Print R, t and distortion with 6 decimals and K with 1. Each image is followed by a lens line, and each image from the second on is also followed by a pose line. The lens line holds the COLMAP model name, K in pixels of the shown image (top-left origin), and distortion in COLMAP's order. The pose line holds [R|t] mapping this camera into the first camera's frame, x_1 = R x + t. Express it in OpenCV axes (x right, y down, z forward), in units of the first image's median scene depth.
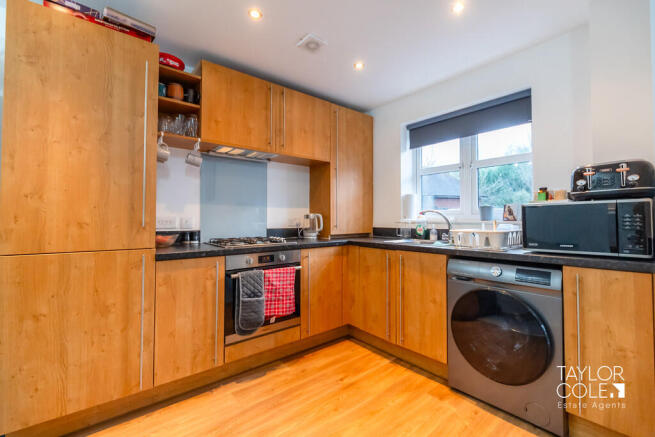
lens RADIAL K [[285.5, 0, 326.5], [0, 285.5, 212.8], [0, 0, 1]] dist [0.000715, 0.000015]
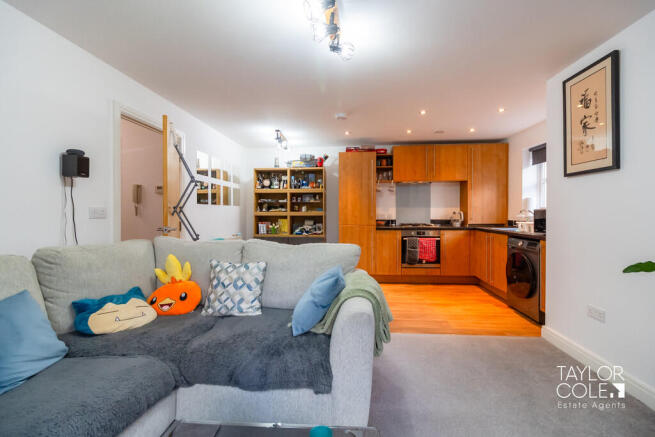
lens RADIAL K [[285.5, 0, 326.5], [0, 285.5, 212.8], [0, 0, 1]] dist [0.000715, 0.000015]
pose [[0.708068, 0.003666, -0.706135, 0.747779], [0.017847, 0.999574, 0.023085, -0.051022], [0.705919, -0.028948, 0.707701, -0.951334]]
